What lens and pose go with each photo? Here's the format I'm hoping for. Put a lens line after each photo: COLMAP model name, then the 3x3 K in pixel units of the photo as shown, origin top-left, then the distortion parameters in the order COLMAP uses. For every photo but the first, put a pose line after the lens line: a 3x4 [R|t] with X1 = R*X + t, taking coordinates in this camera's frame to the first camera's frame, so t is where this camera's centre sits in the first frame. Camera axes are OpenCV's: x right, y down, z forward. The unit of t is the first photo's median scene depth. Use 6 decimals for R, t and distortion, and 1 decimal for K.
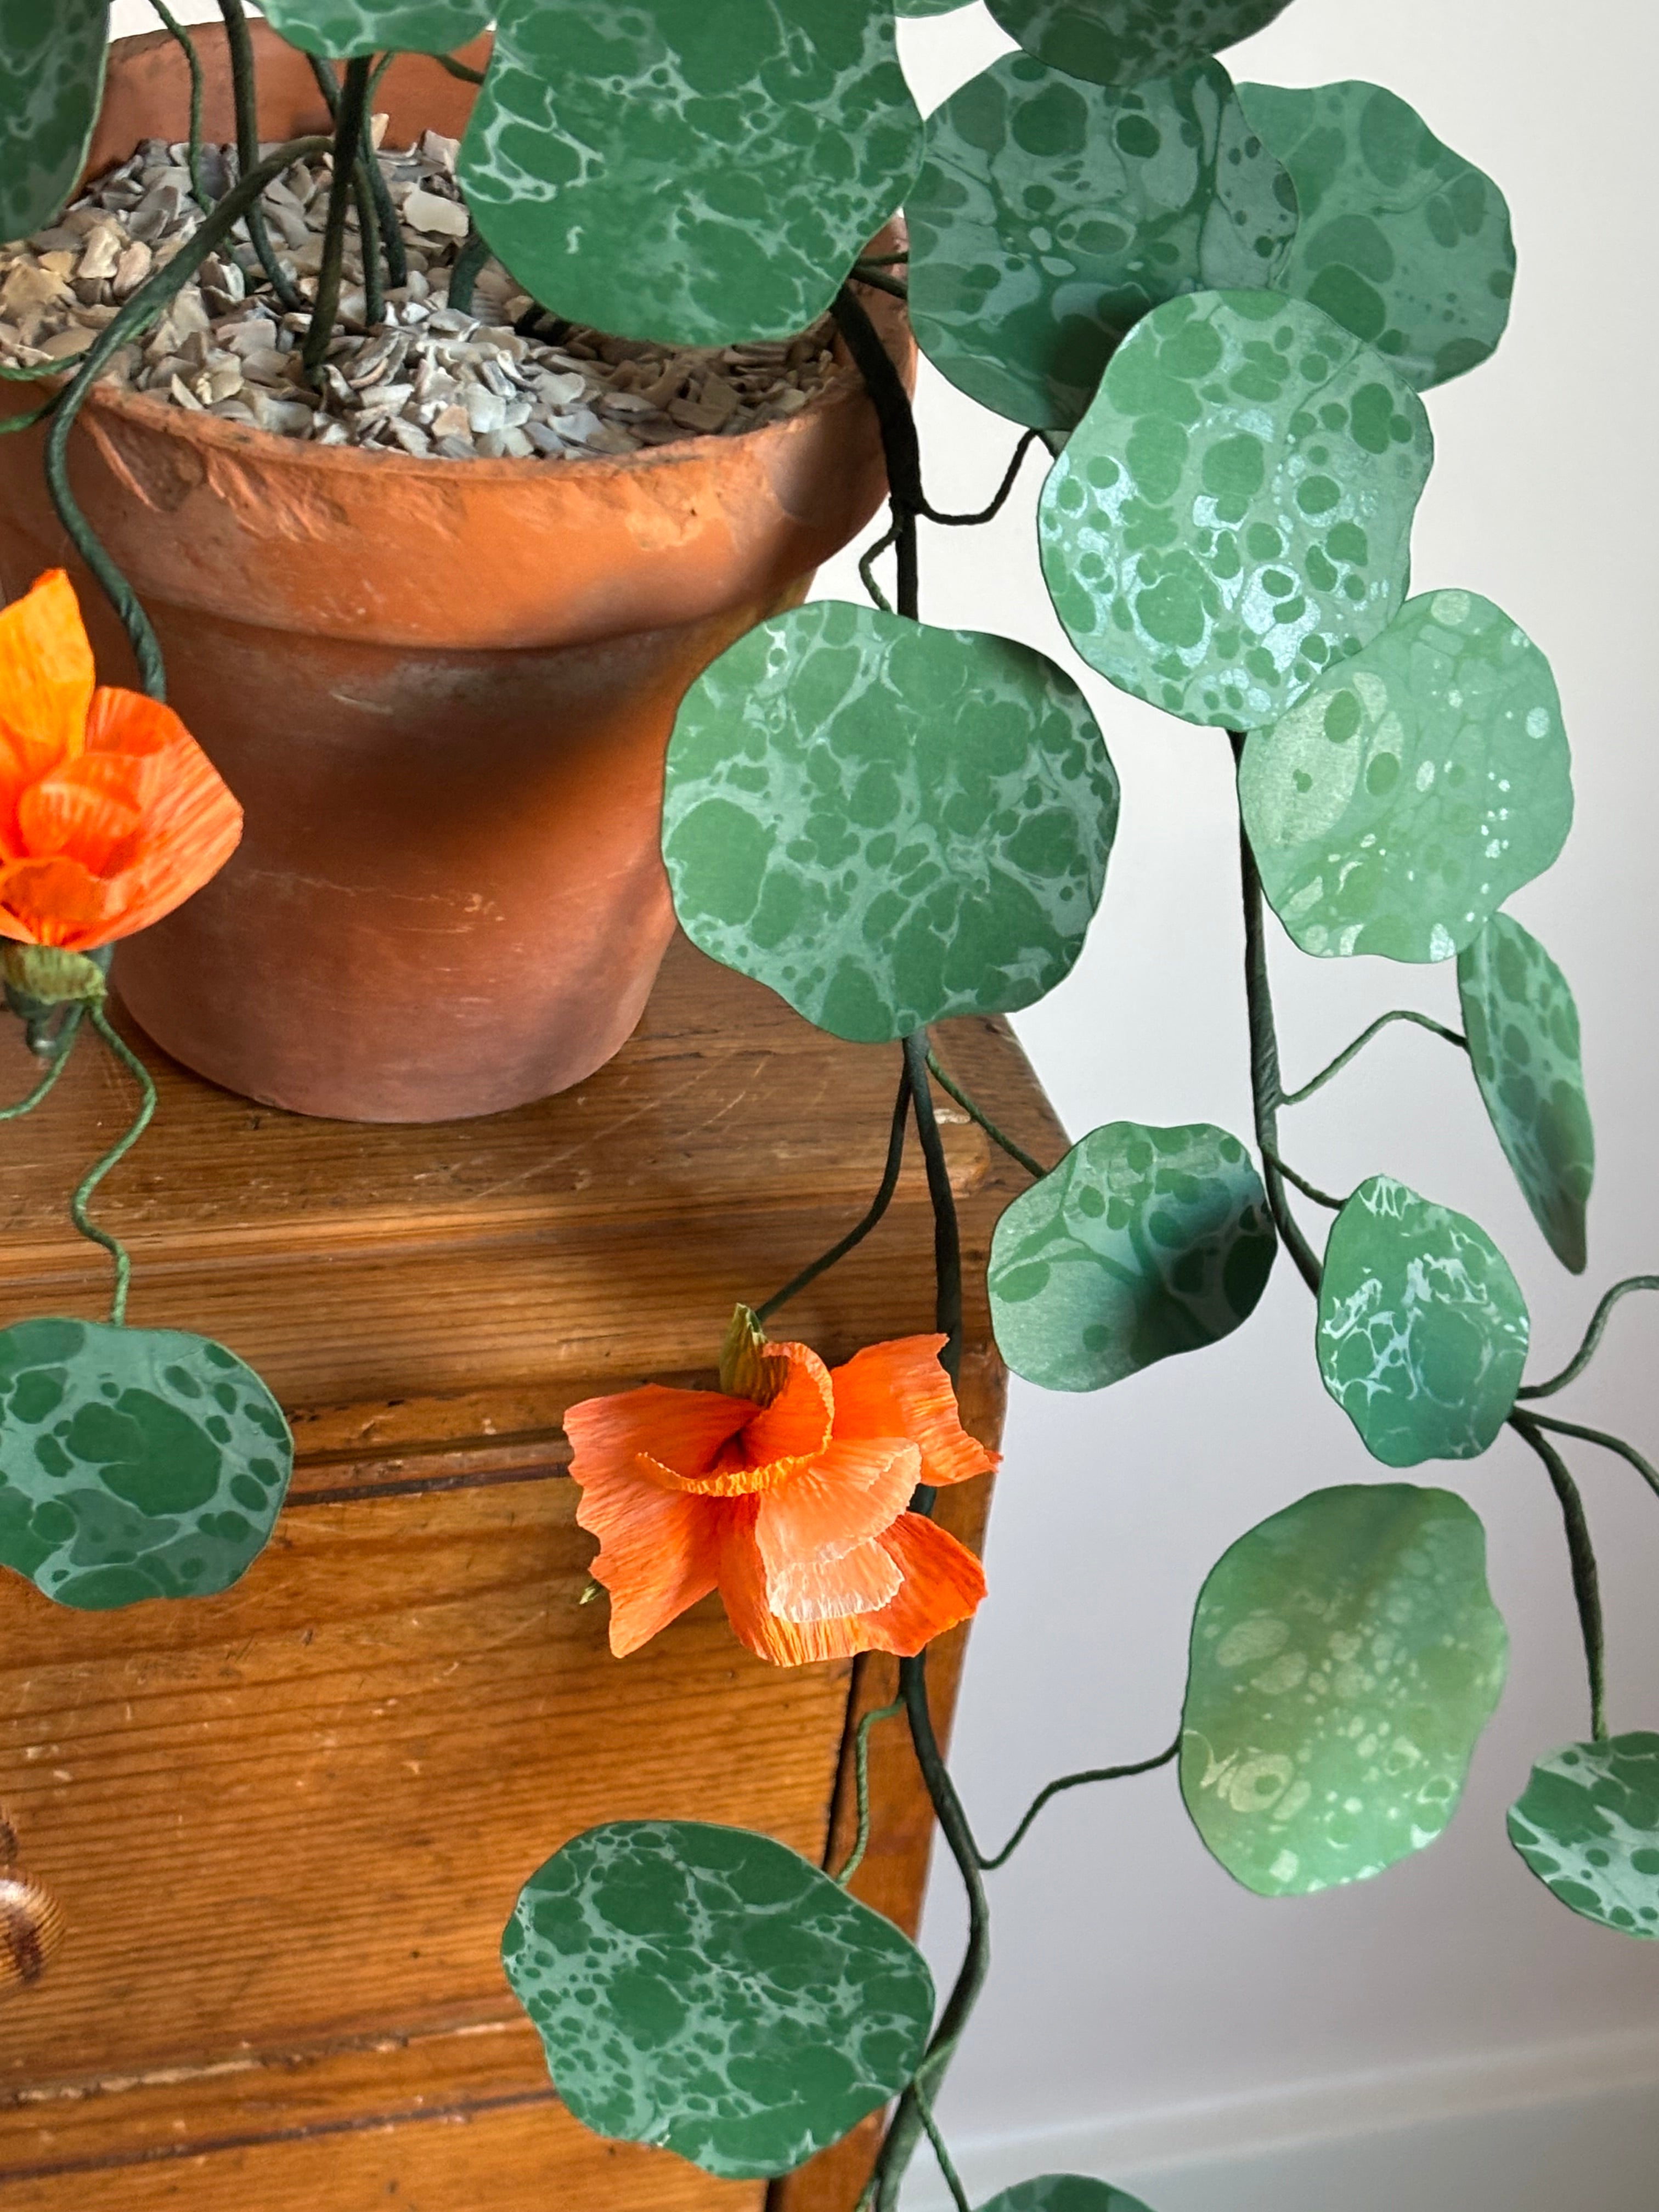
lens RADIAL K [[4181.7, 0, 912.0], [0, 4181.7, 1156.9], [0, 0, 1]] dist [0.096744, 0.000000]
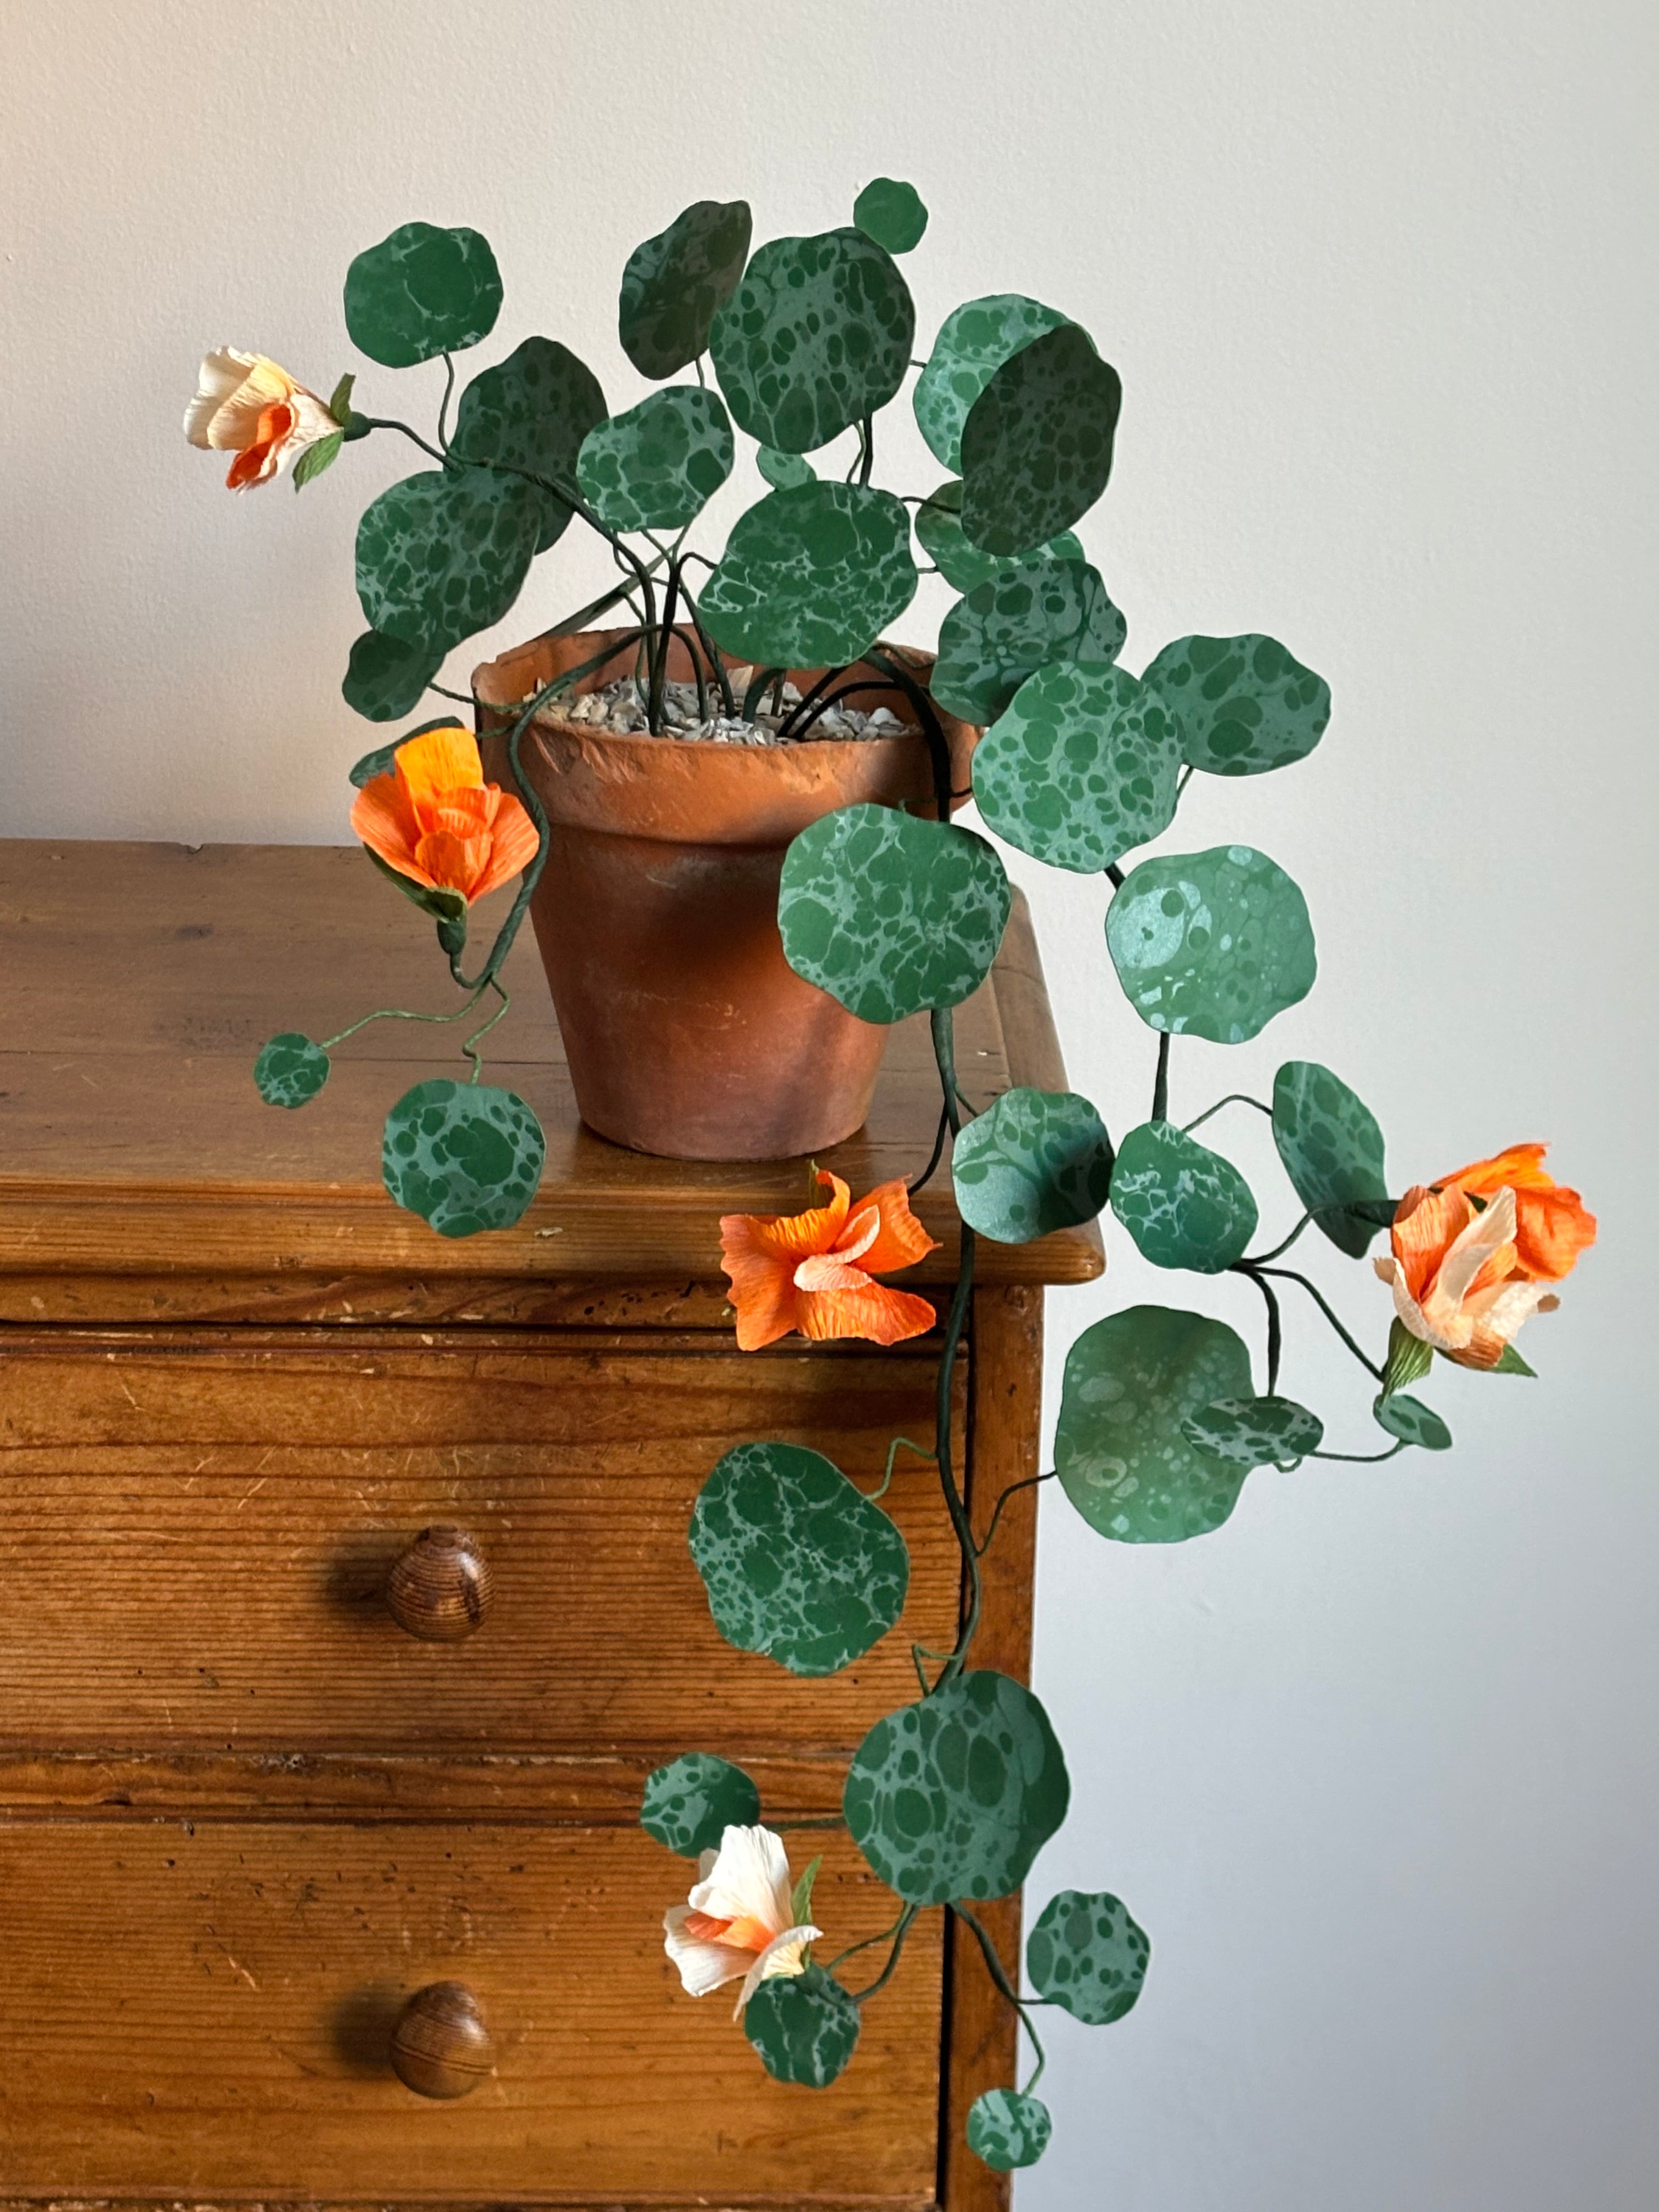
lens RADIAL K [[4181.7, 0, 865.1], [0, 4181.7, 1213.4], [0, 0, 1]] dist [0.096744, 0.000000]
pose [[0.962122, 0.001662, -0.272613, 0.442236], [-0.083517, 0.953698, -0.288937, 0.533693], [0.259510, 0.300761, 0.917713, -0.659879]]
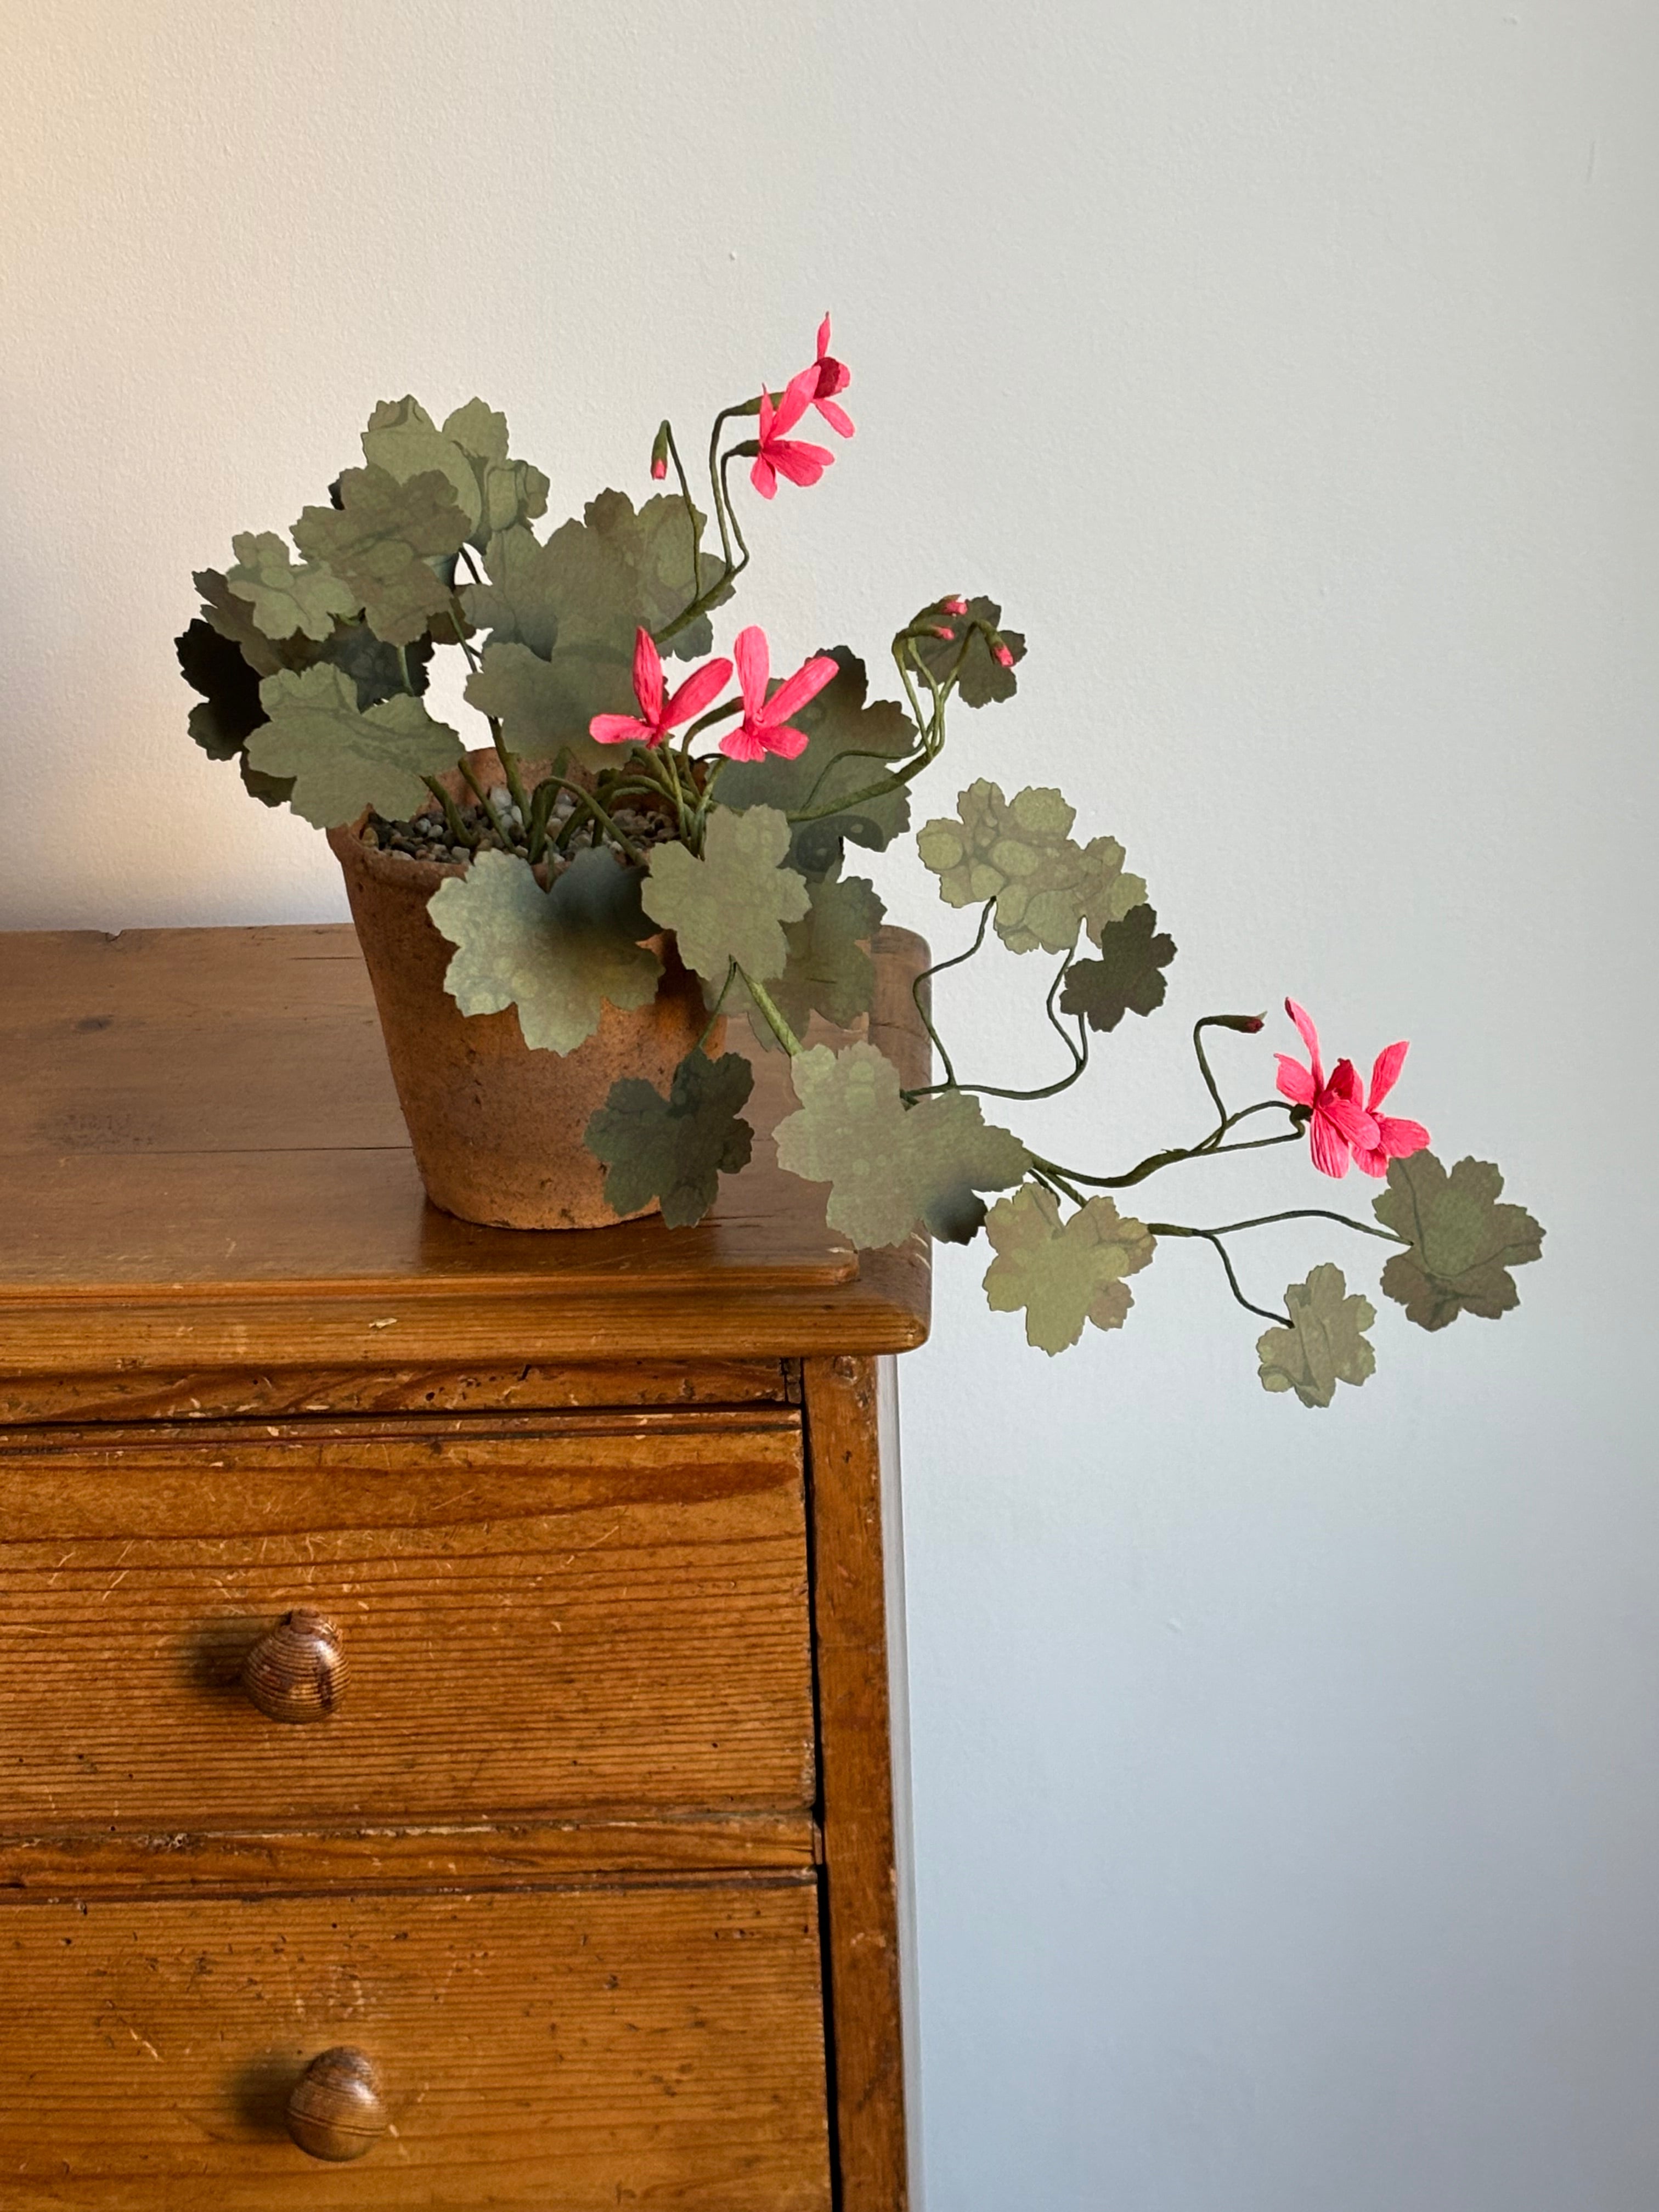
lens RADIAL K [[4181.7, 0, 884.3], [0, 4181.7, 1213.7], [0, 0, 1]] dist [0.096744, 0.000000]
pose [[0.947245, -0.033077, -0.318798, 0.620030], [-0.059453, 0.959265, -0.276182, 0.484907], [0.314946, 0.280566, 0.906693, -0.663716]]
